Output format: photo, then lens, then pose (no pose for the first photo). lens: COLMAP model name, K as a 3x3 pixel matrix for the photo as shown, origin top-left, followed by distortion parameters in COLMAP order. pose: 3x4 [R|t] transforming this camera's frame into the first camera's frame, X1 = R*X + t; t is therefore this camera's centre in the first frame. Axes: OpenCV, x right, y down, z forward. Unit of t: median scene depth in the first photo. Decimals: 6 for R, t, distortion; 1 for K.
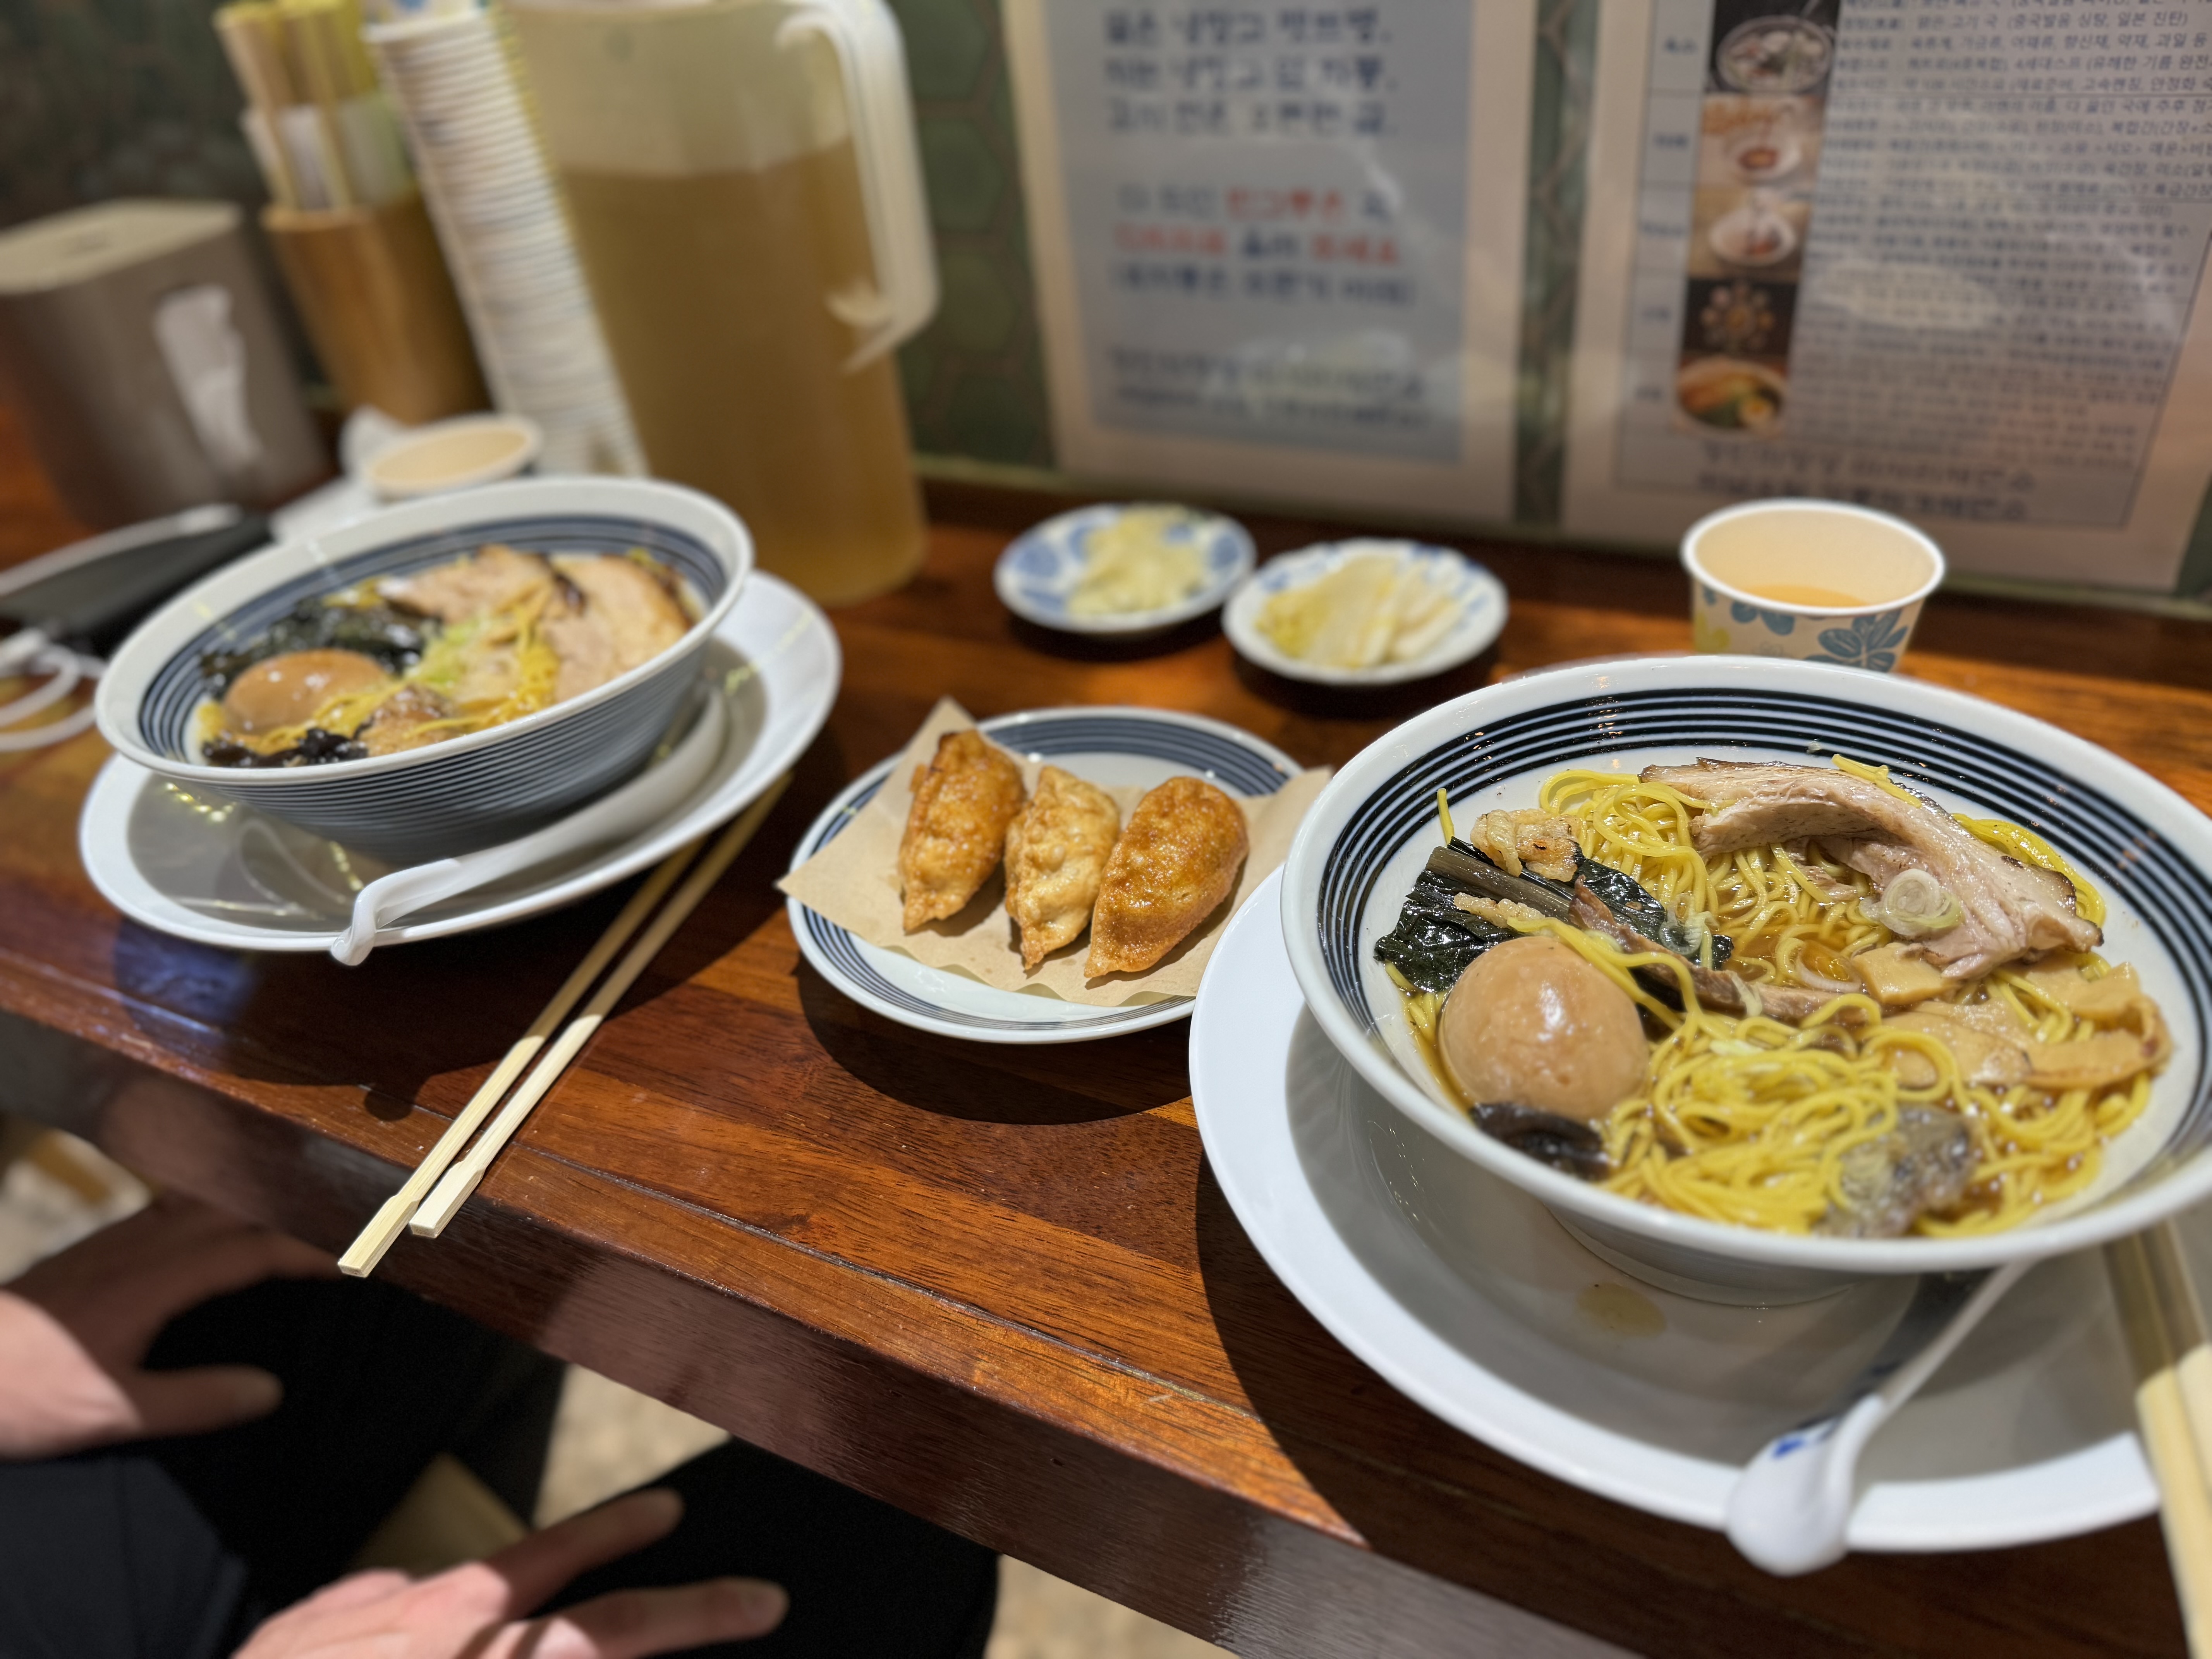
lens RADIAL K [[1576.4, 0, 1105.4], [0, 1576.4, 830.8], [0, 0, 1]] dist [-0.026482, -0.007810]
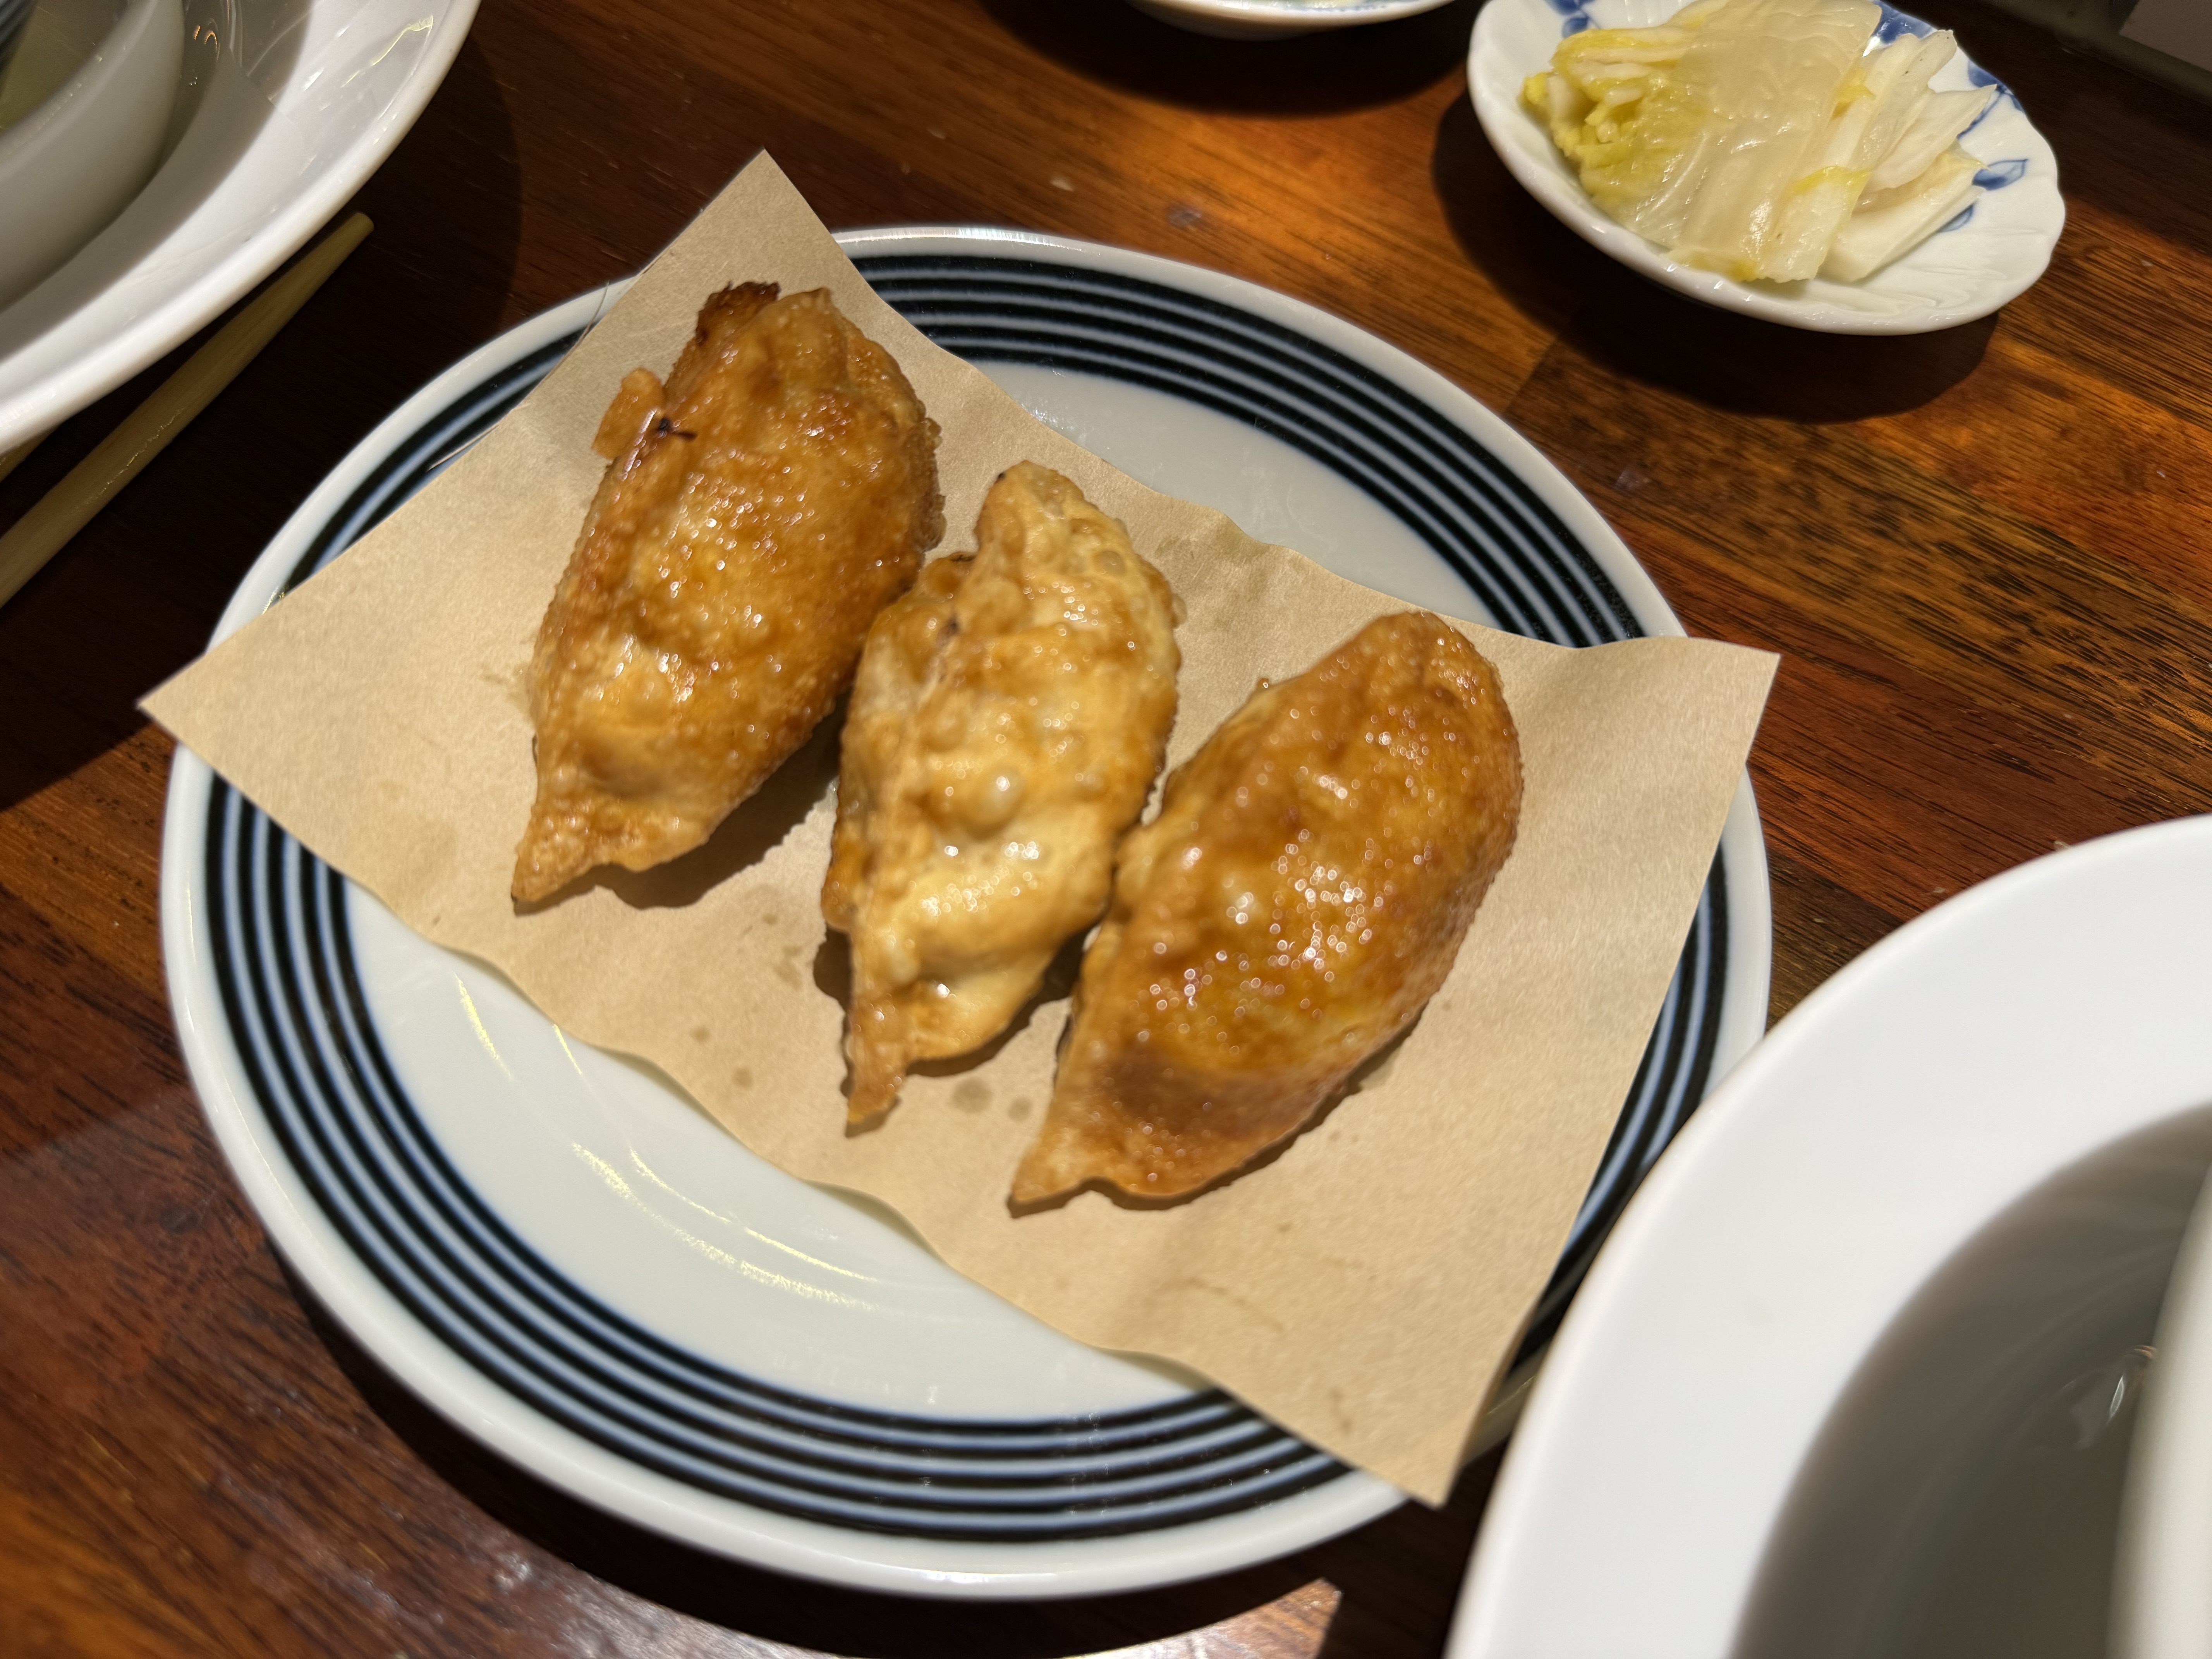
lens RADIAL K [[1576.4, 0, 1109.2], [0, 1576.4, 824.2], [0, 0, 1]] dist [-0.026482, -0.007810]
pose [[0.973369, 0.177145, 0.145511, -0.053850], [-0.219961, 0.900505, 0.375110, -0.107926], [-0.064584, -0.397127, 0.915489, 0.674435]]
